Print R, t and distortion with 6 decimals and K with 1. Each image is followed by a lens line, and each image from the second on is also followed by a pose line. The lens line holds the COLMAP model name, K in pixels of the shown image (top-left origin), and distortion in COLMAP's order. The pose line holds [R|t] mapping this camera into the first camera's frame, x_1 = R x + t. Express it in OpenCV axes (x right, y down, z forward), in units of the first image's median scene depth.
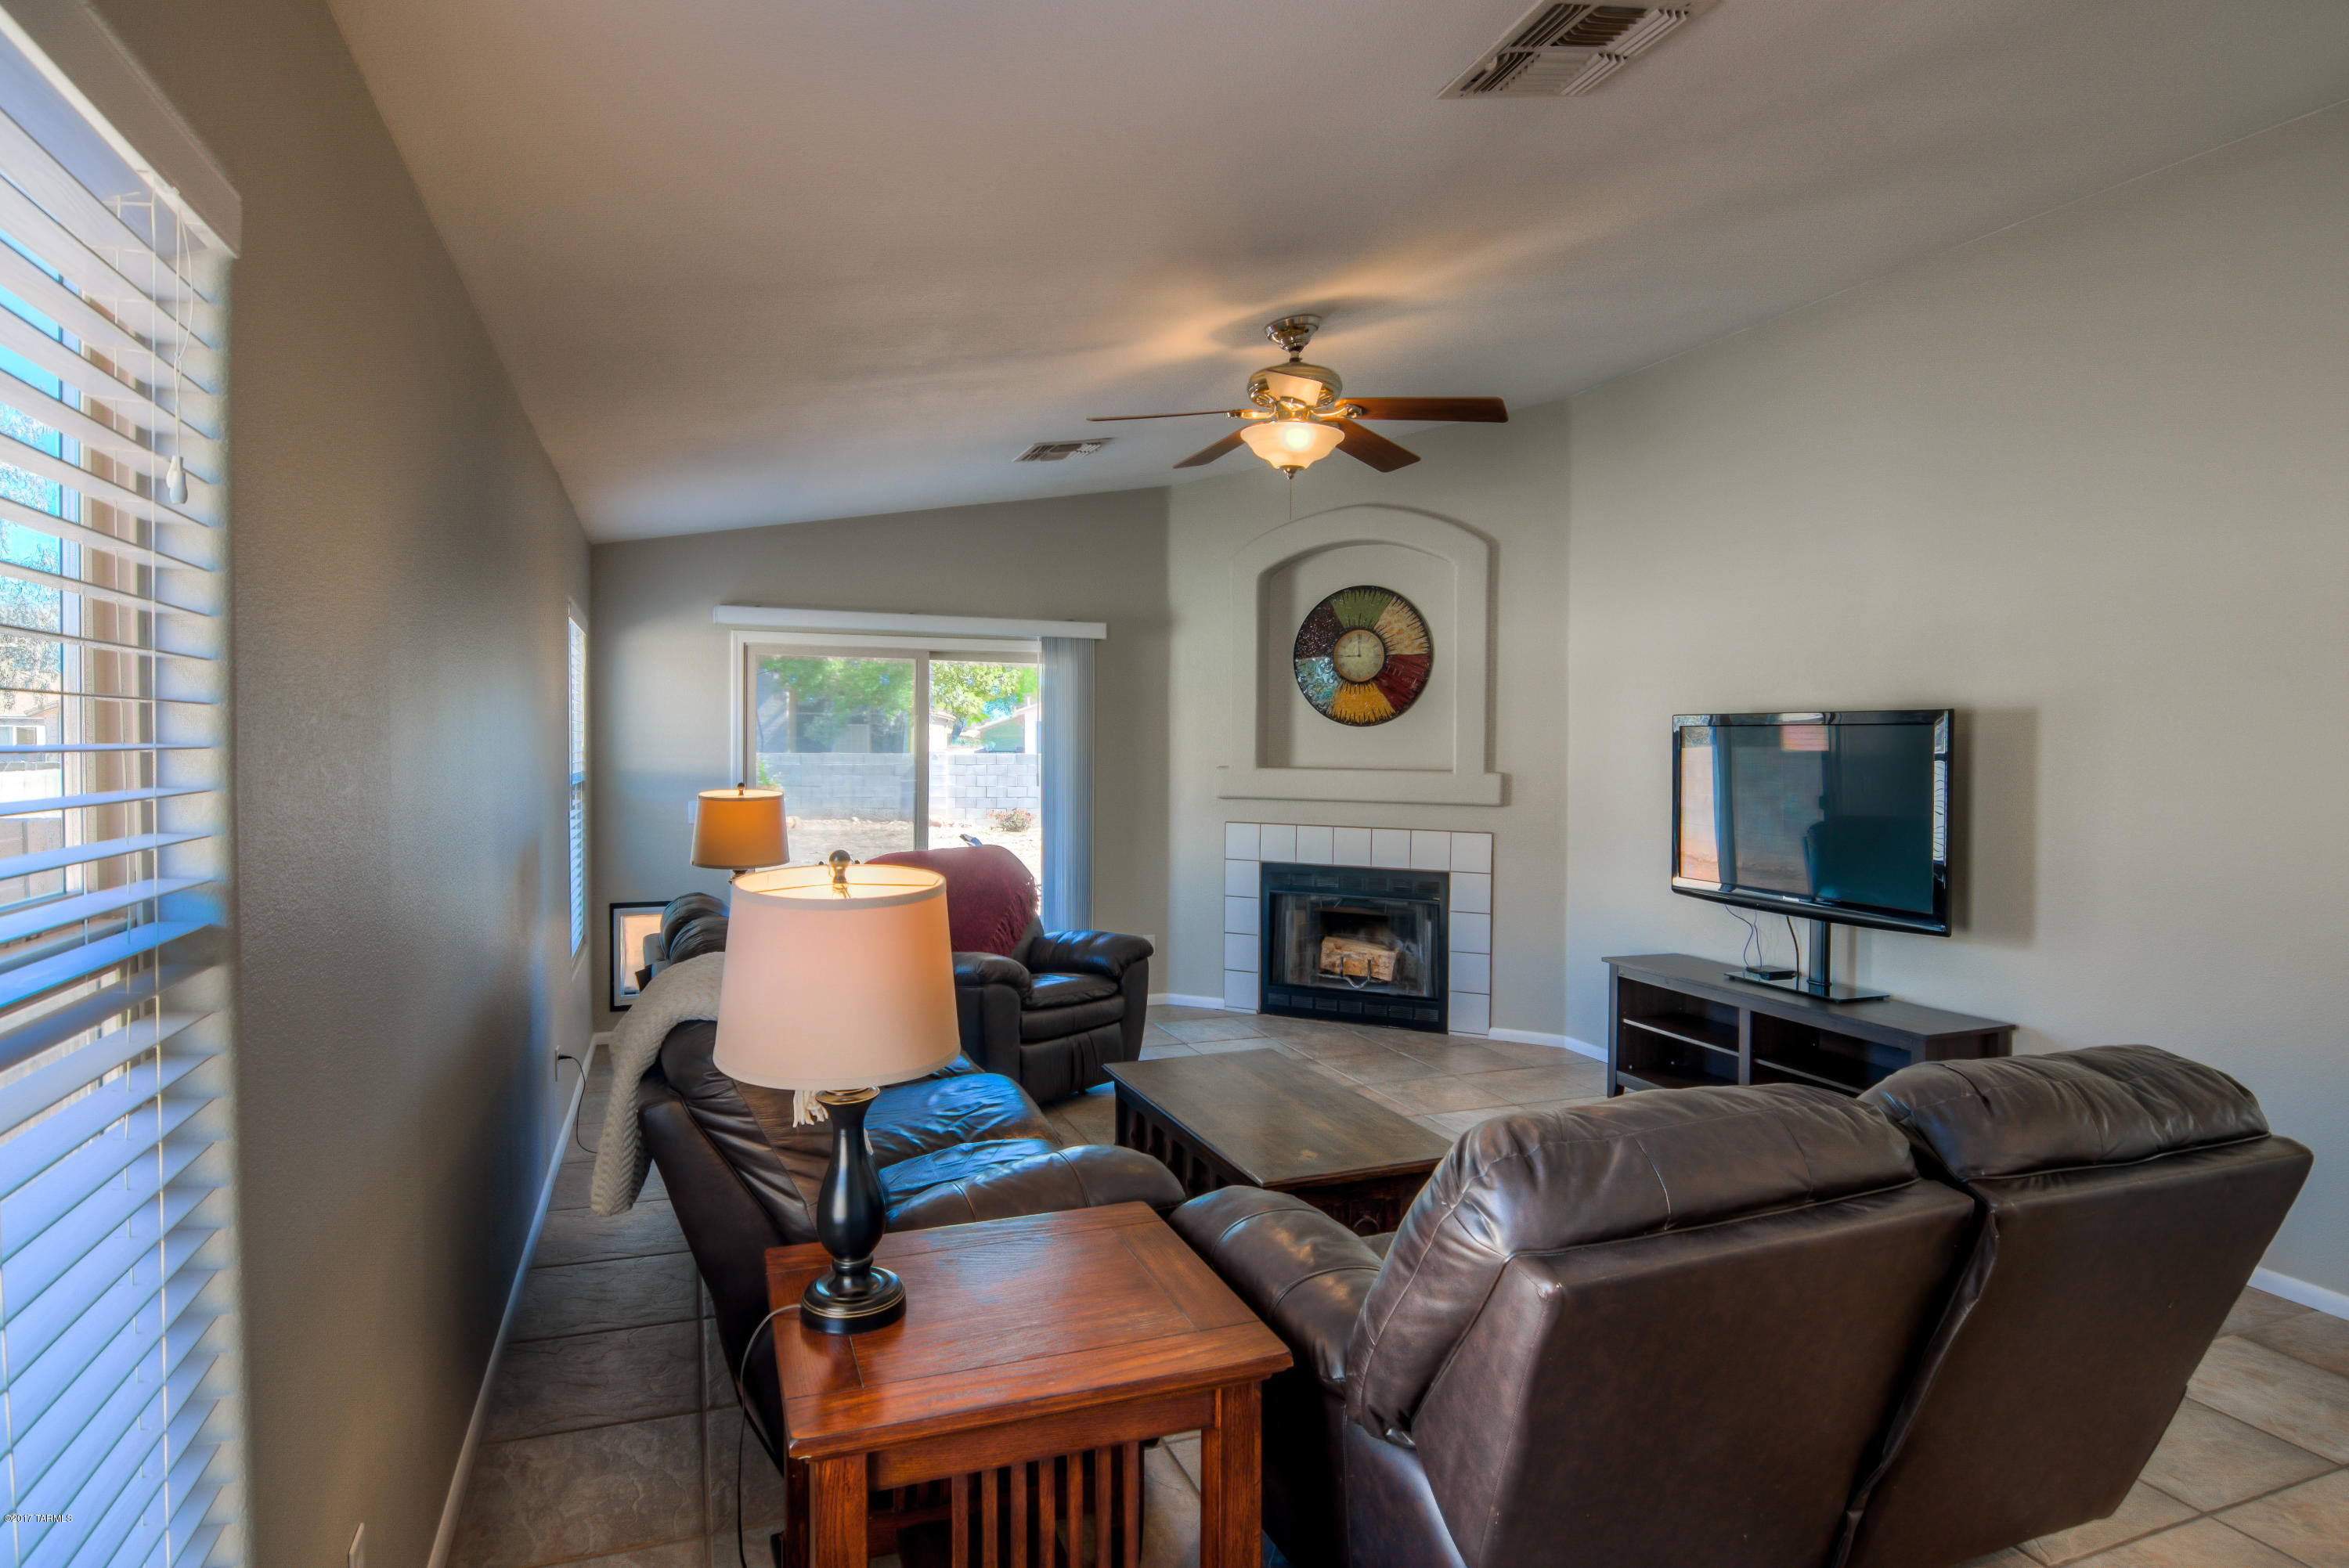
lens RADIAL K [[1235.0, 0, 1150.5], [0, 1235.0, 772.4], [0, 0, 1]] dist [-0.007524, -0.011905]
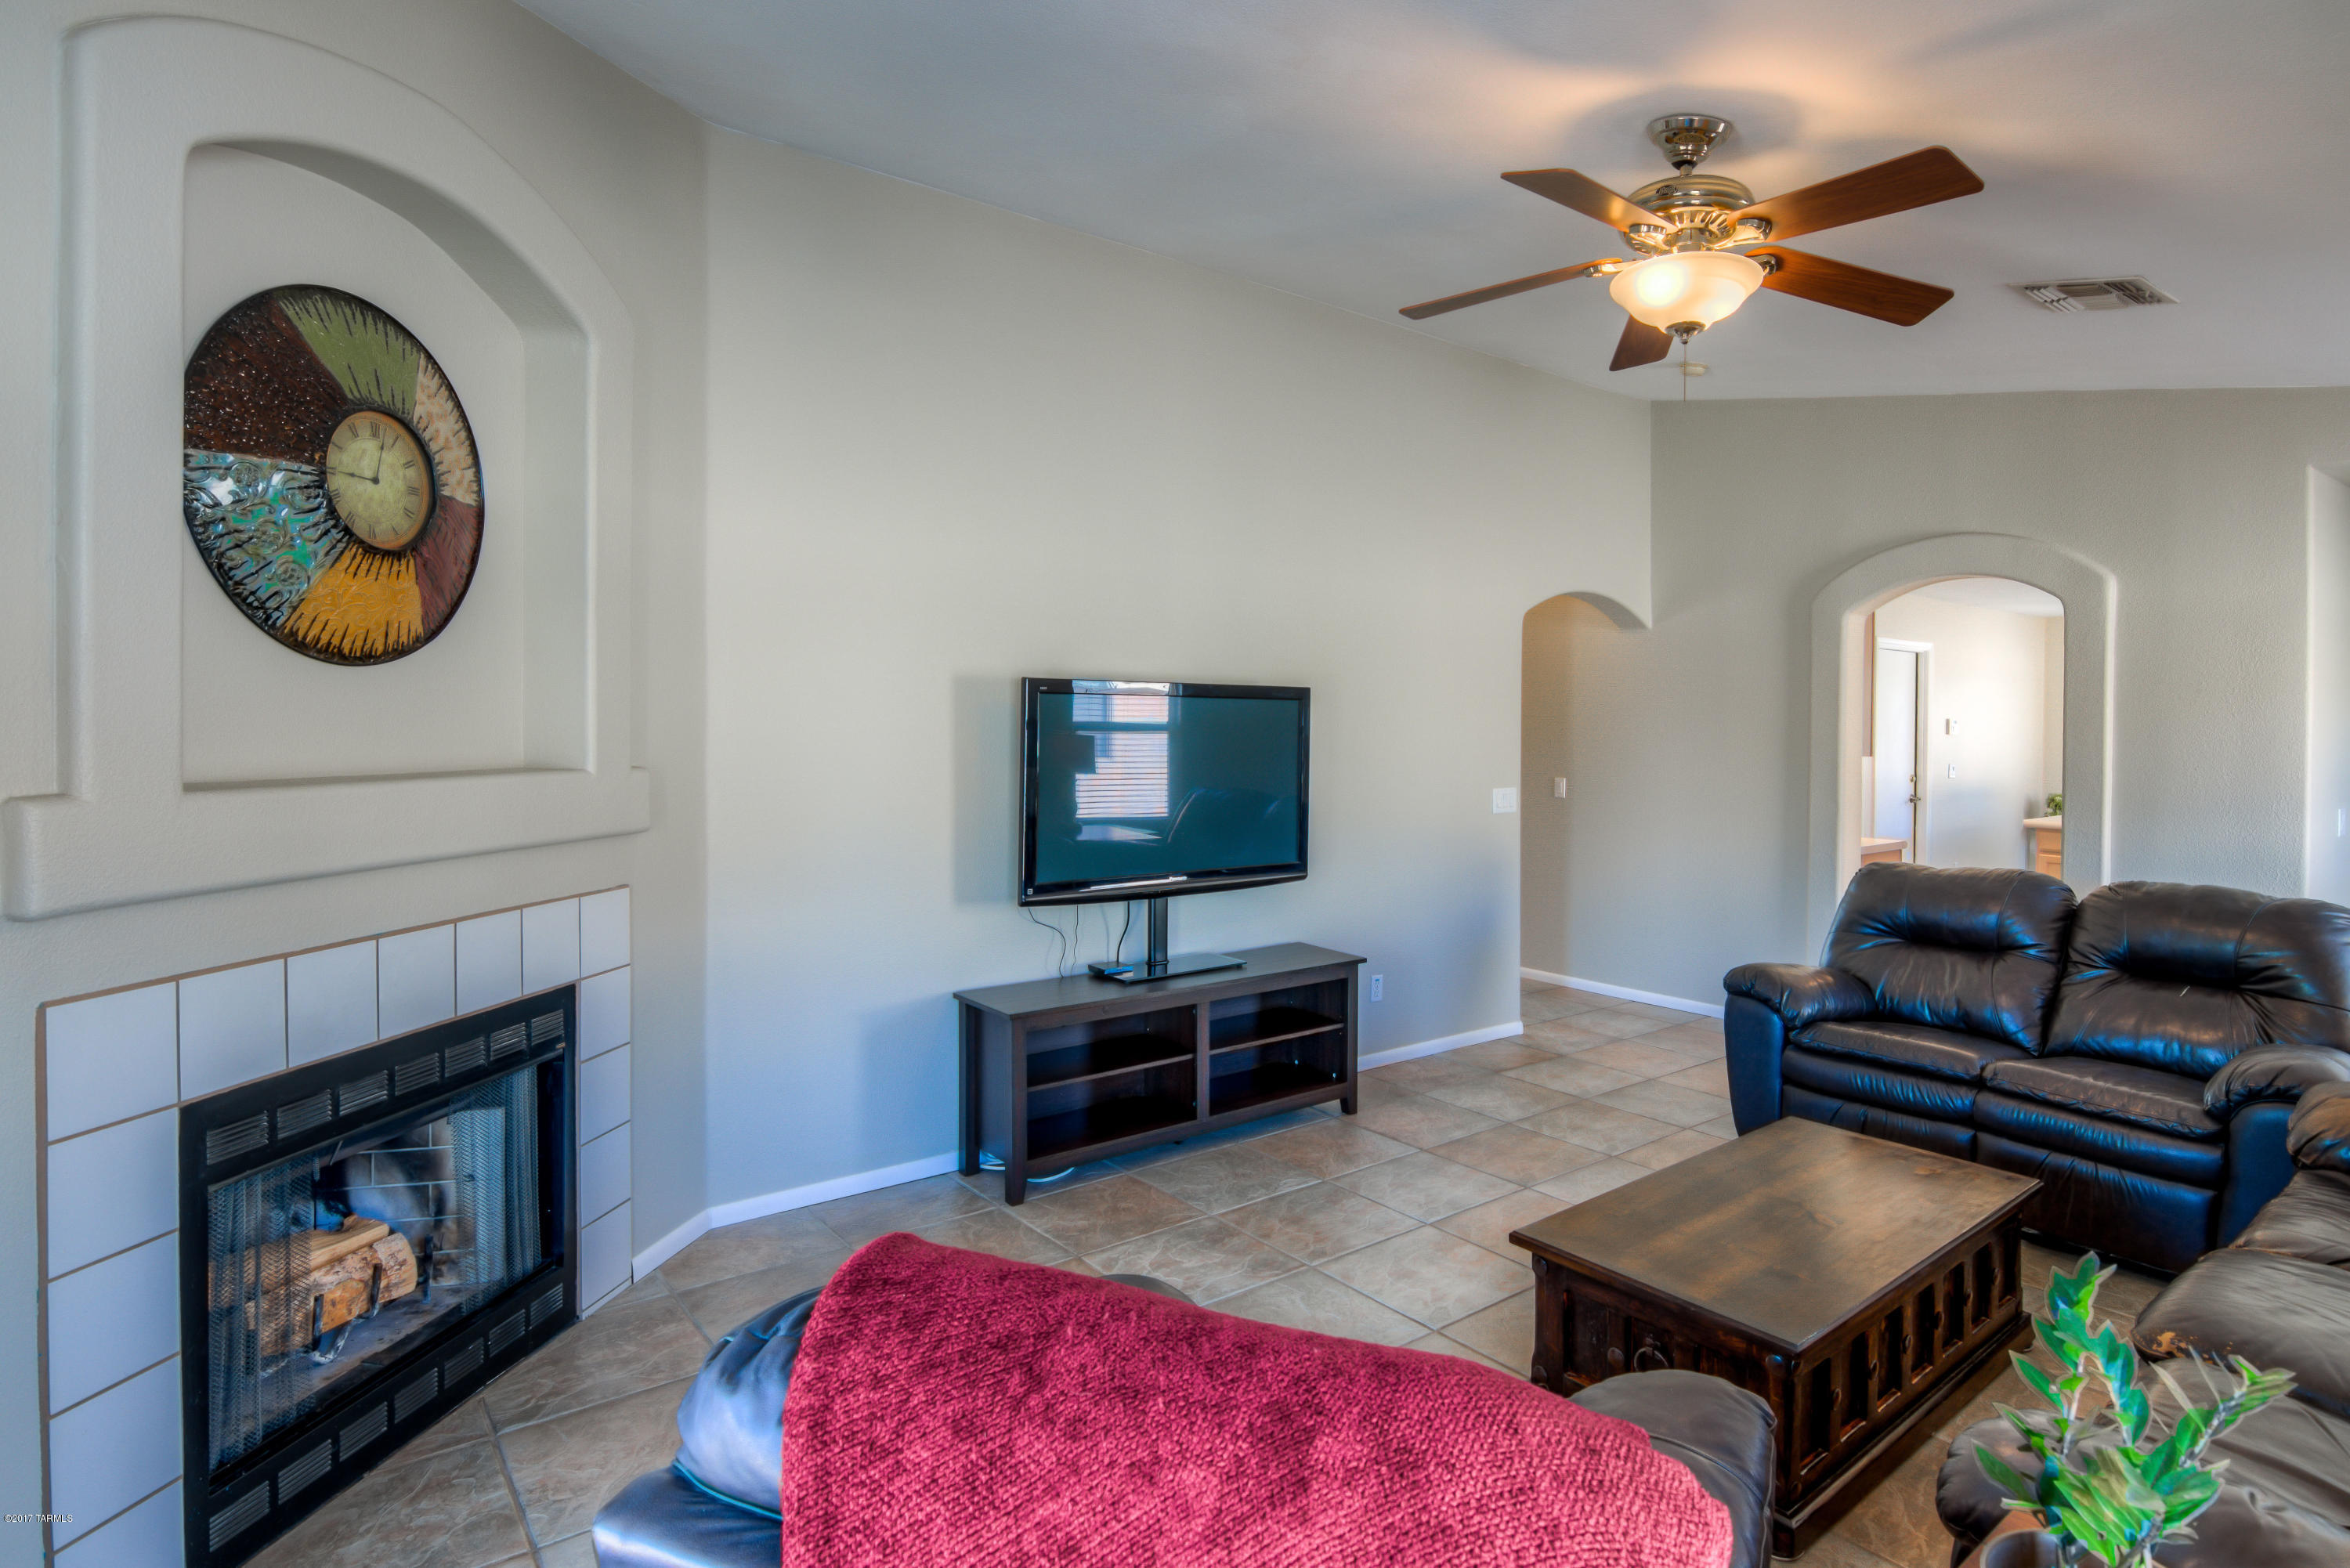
lens RADIAL K [[1235.6, 0, 1272.4], [0, 1235.6, 731.2], [0, 0, 1]] dist [-0.007524, -0.011905]
pose [[-0.320097, -0.022363, 0.947121, -0.279546], [0.008979, 0.999605, 0.026637, -0.025222], [-0.947342, 0.017031, -0.319770, 0.864687]]
